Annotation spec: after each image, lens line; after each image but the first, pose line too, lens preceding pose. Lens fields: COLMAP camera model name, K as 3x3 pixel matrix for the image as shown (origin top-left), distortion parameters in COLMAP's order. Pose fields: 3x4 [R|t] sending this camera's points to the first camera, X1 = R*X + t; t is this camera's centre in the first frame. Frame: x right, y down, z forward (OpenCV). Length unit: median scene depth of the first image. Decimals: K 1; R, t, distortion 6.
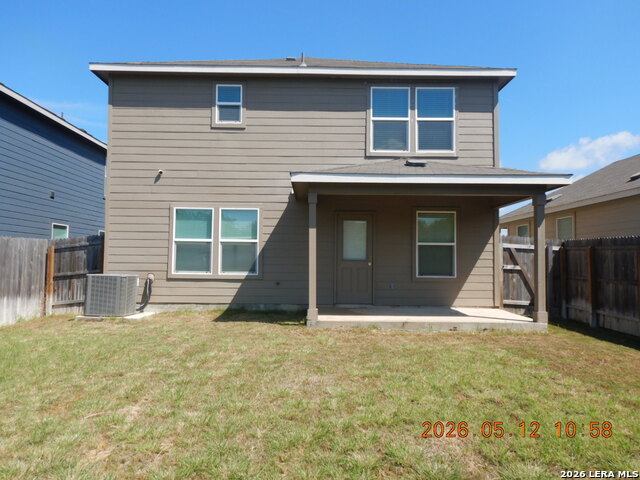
lens RADIAL K [[454.9, 0, 319.8], [0, 454.9, 240.1], [0, 0, 1]] dist [0.004723, 0.001476]
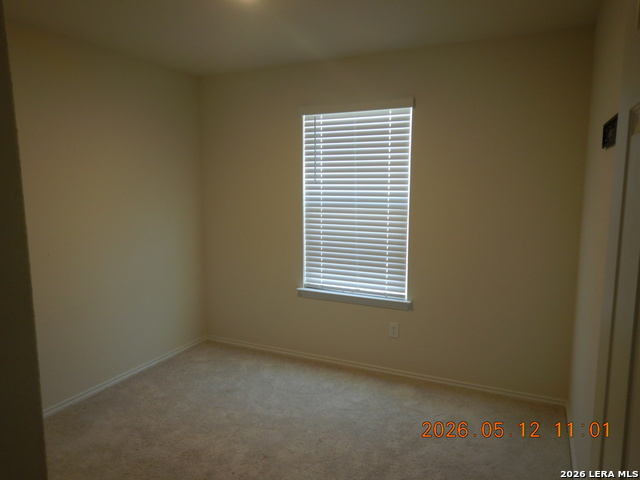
lens RADIAL K [[454.9, 0, 320.0], [0, 454.9, 239.9], [0, 0, 1]] dist [0.004723, 0.001476]
pose [[0.894712, 0.045545, -0.444316, 0.153653], [0.036954, 0.983828, 0.175263, -0.022401], [0.445113, -0.173229, 0.878559, 0.807250]]
